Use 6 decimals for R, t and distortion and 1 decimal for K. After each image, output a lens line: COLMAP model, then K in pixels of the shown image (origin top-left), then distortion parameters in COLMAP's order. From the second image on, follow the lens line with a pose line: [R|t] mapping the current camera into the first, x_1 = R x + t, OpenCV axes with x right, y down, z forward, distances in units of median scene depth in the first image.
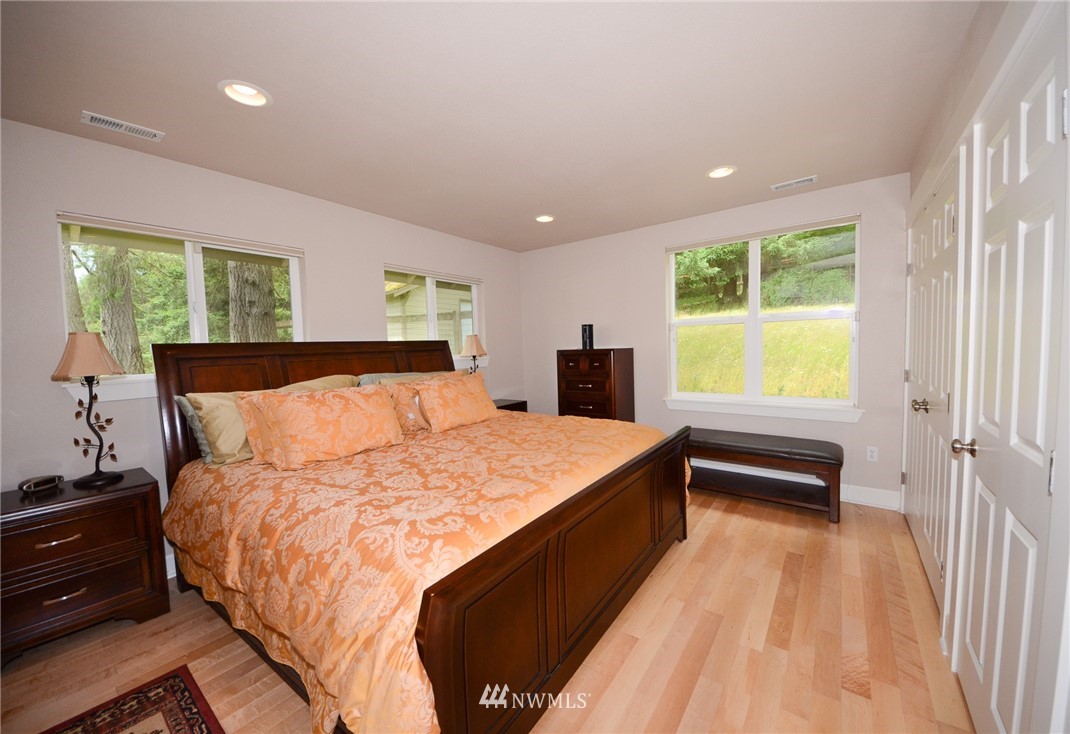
lens RADIAL K [[384.5, 0, 535.0], [0, 384.5, 367.0], [0, 0, 1]] dist [-0.000189, -0.000038]
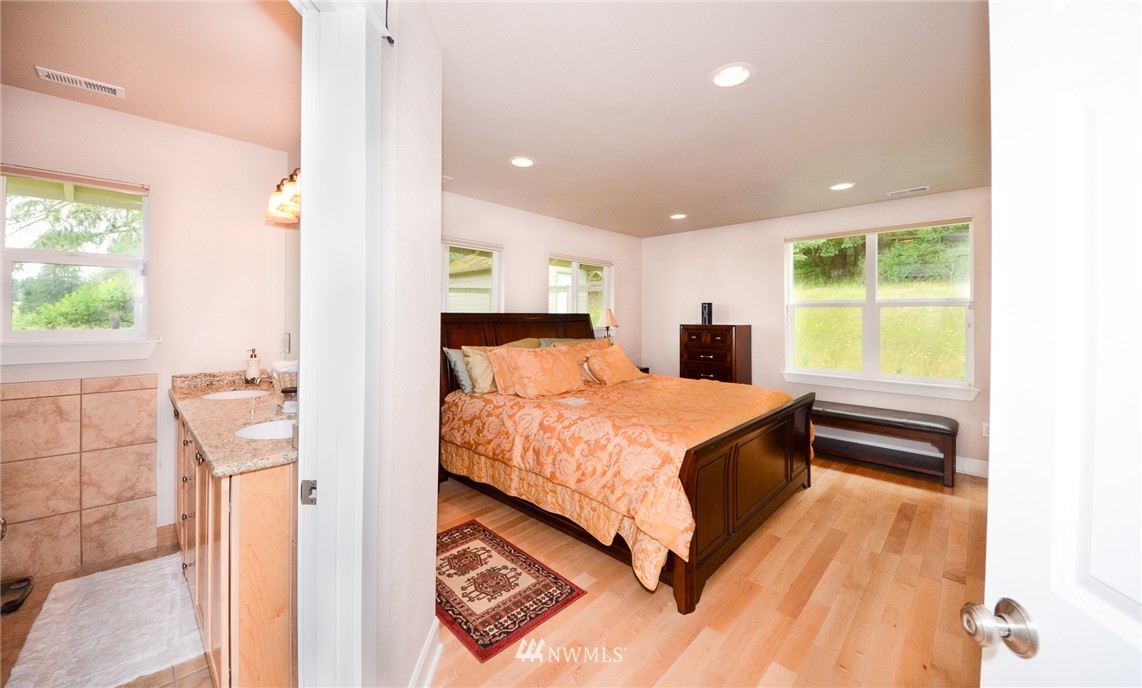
lens RADIAL K [[411.1, 0, 541.6], [0, 411.1, 311.0], [0, 0, 1]] dist [0.001507, -0.009399]
pose [[0.987357, 0.030874, -0.155476, -0.219275], [-0.041089, 0.997172, -0.062923, 0.013511], [0.153094, 0.068516, 0.985834, -0.371471]]
